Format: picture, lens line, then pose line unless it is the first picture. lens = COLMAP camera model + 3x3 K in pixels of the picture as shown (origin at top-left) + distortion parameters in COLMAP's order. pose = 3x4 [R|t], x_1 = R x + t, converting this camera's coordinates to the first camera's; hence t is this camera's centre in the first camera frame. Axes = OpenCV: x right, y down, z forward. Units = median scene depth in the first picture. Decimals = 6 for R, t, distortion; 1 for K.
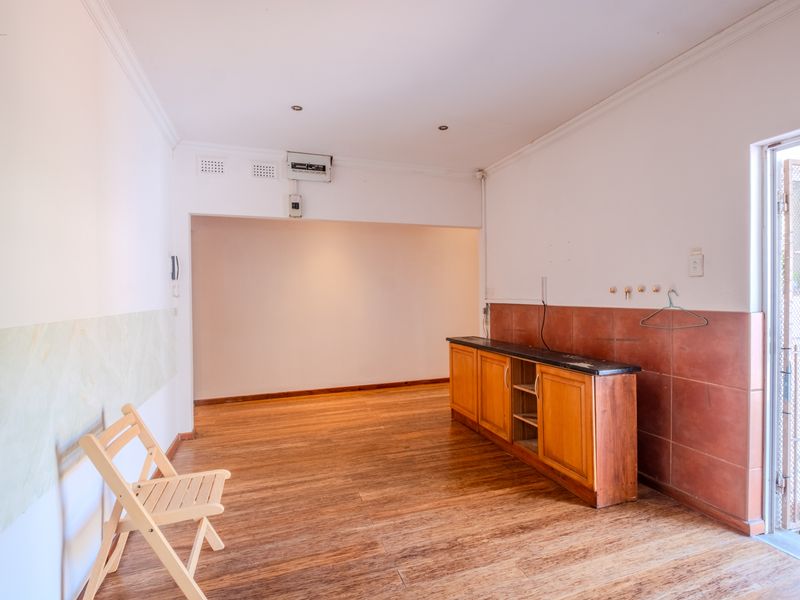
lens RADIAL K [[430.7, 0, 400.0], [0, 430.7, 300.0], [0, 0, 1]] dist [-0.001154, -0.001640]
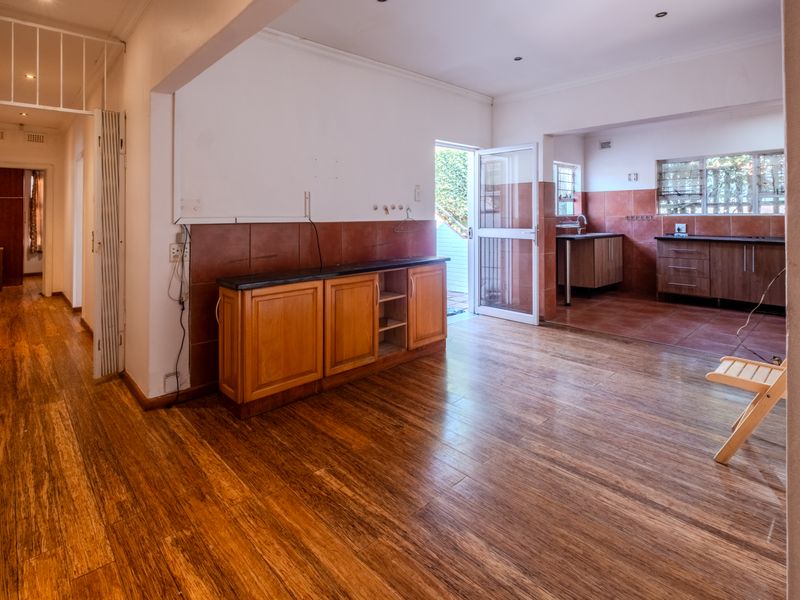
lens RADIAL K [[371.7, 0, 449.9], [0, 371.7, 211.4], [0, 0, 1]] dist [0.000381, -0.000253]
pose [[-0.451446, 0.014831, 0.892175, -0.573367], [0.023043, 0.999722, -0.004959, -0.001002], [-0.892001, 0.018319, -0.451663, 1.213942]]
